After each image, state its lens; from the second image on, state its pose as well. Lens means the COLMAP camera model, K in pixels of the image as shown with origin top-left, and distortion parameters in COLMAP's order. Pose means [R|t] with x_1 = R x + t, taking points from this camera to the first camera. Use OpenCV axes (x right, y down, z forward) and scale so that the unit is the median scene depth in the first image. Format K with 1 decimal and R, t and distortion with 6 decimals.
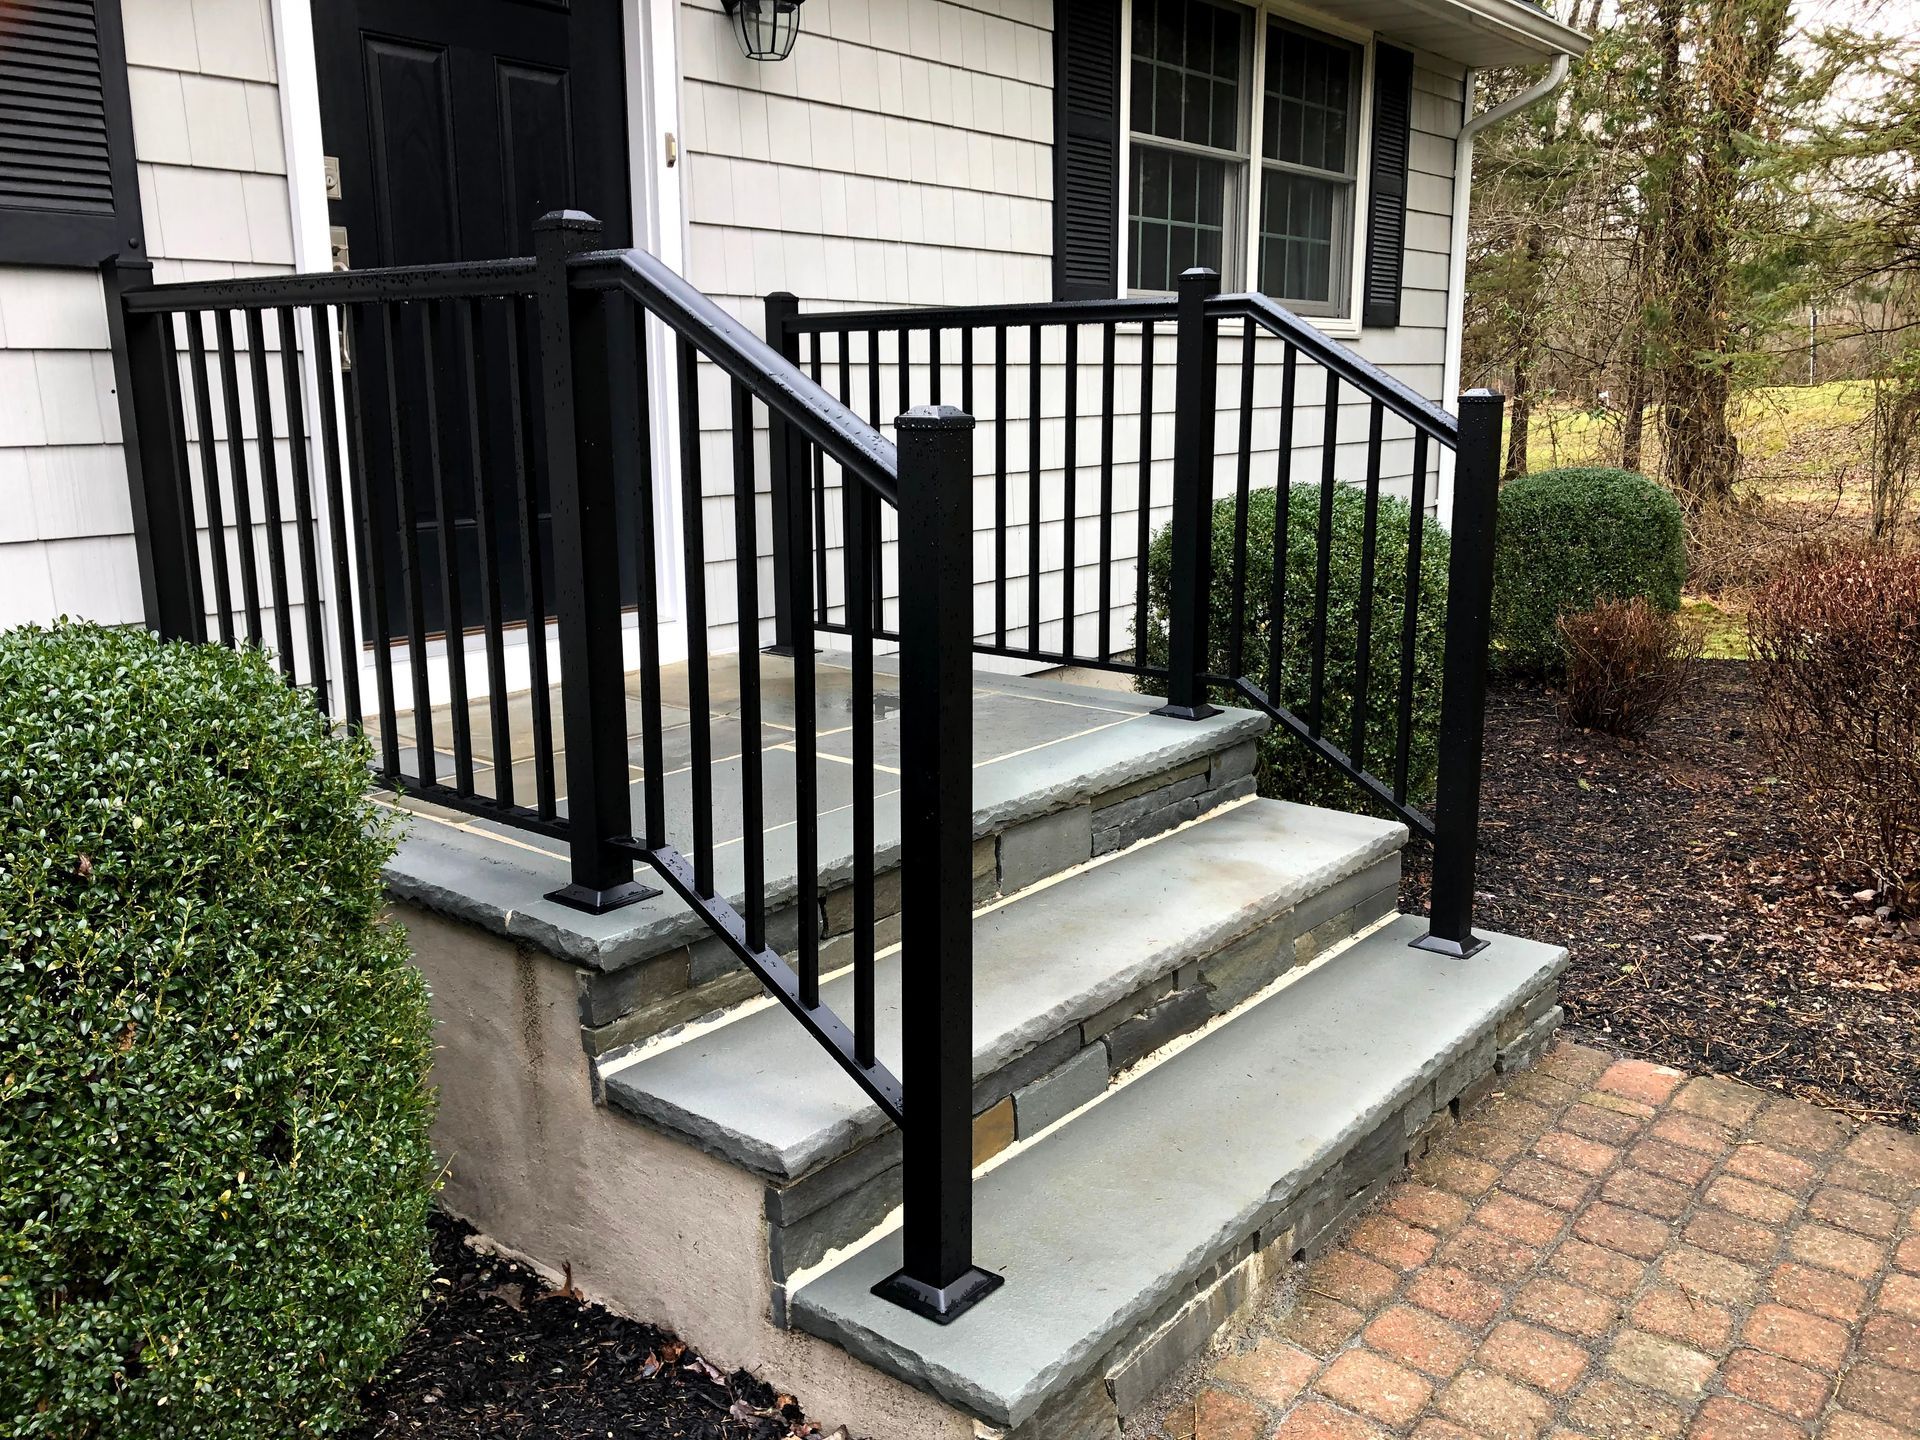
lens RADIAL K [[1581.2, 0, 971.1], [0, 1581.2, 720.7], [0, 0, 1]] dist [0.004800, 0.028683]
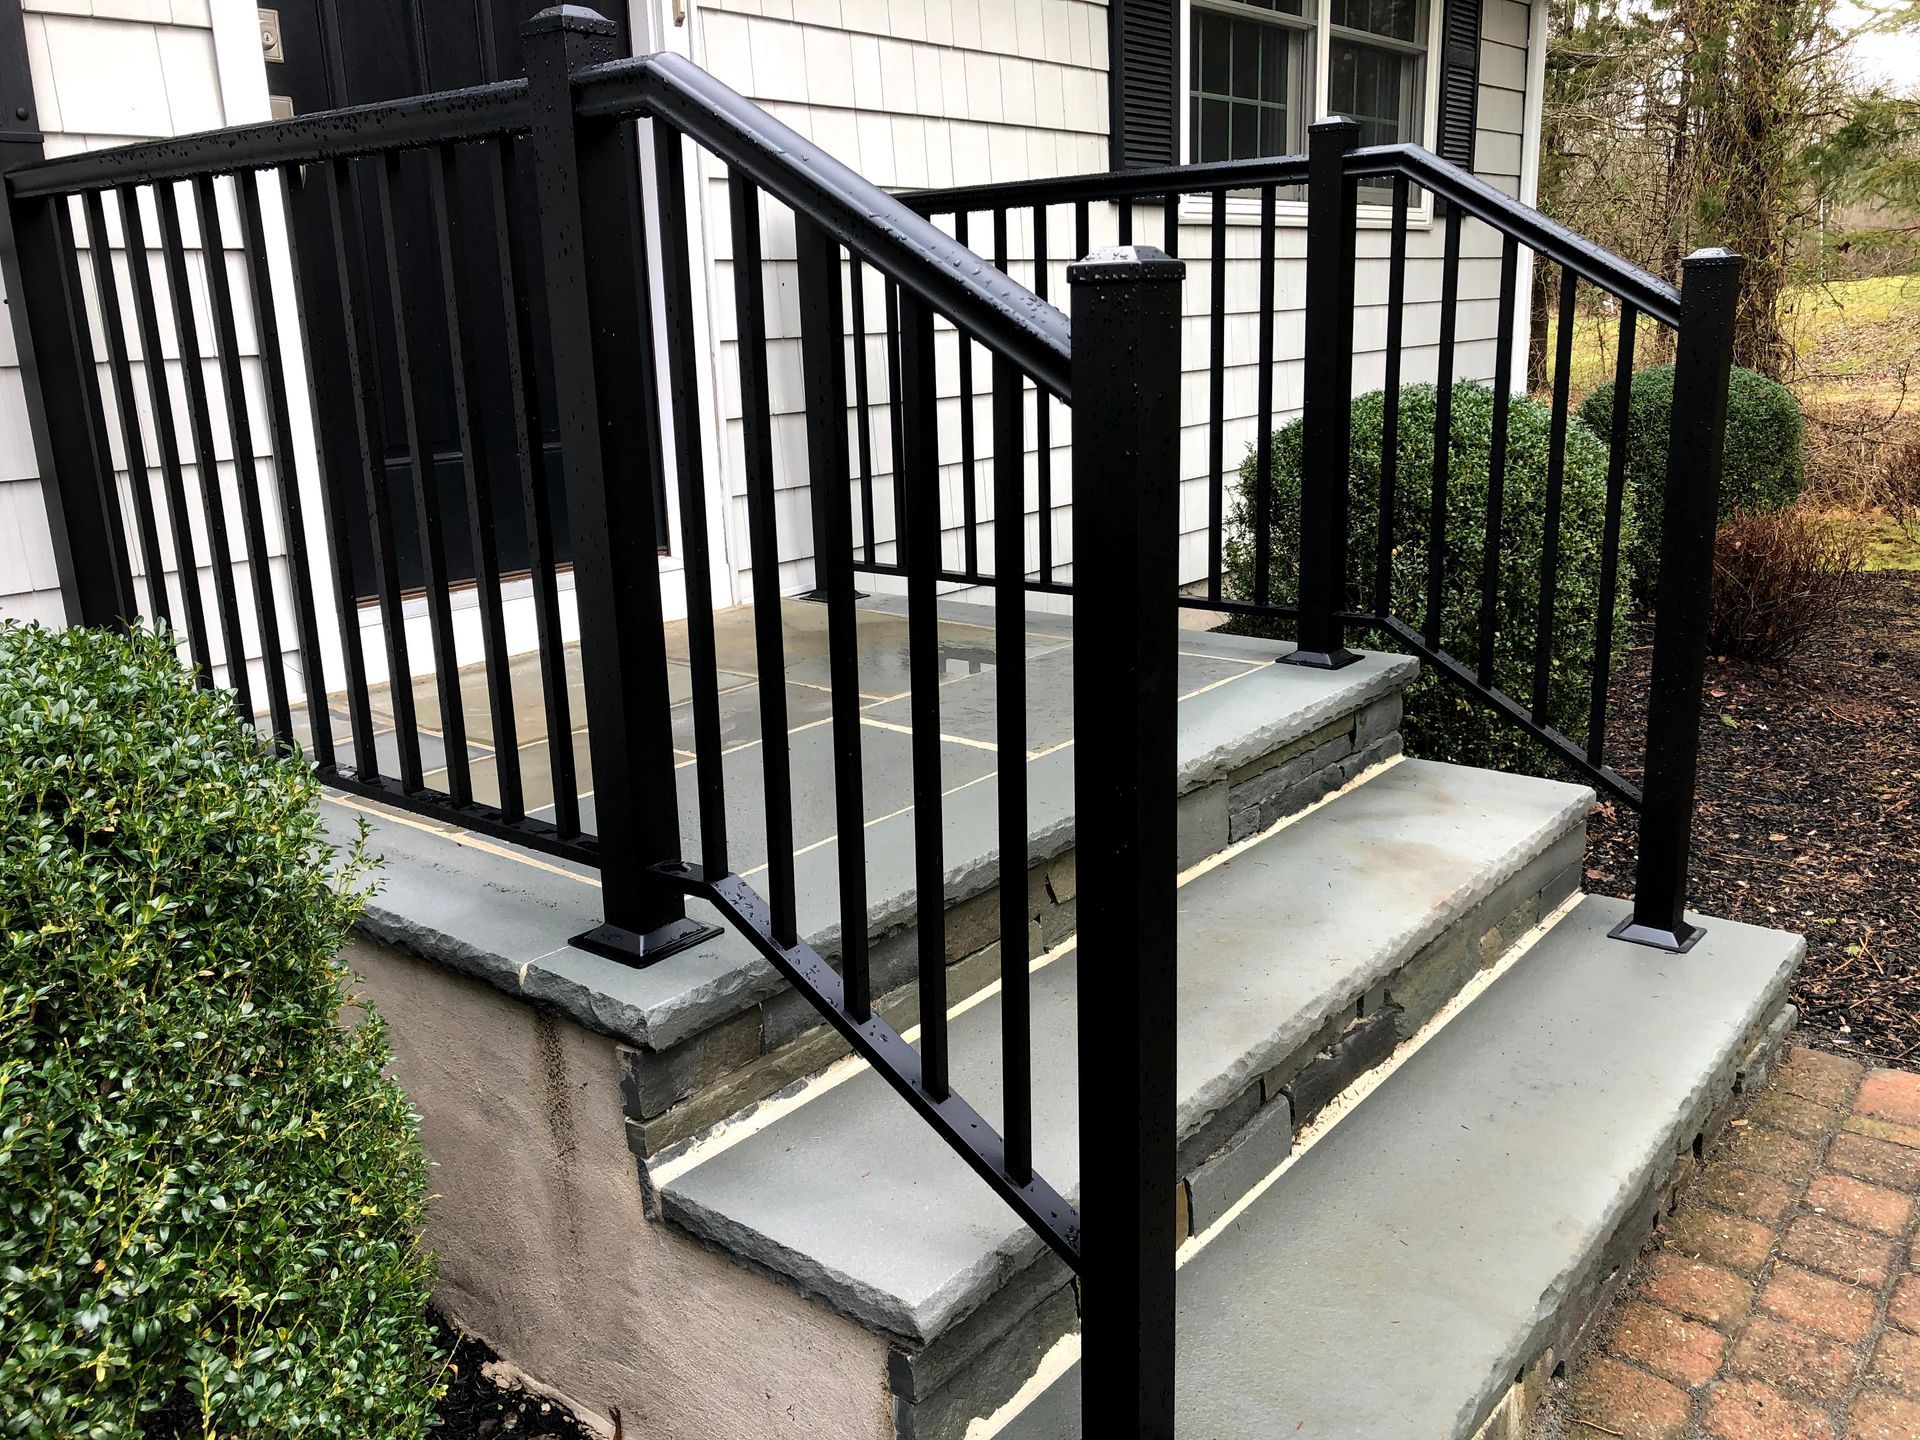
lens RADIAL K [[1581.2, 0, 957.4], [0, 1581.2, 710.2], [0, 0, 1]] dist [0.004800, 0.028683]
pose [[0.999563, -0.027509, -0.010847, -0.061504], [0.027893, 0.998925, 0.037028, -0.019427], [0.009817, -0.037314, 0.999255, 0.210846]]
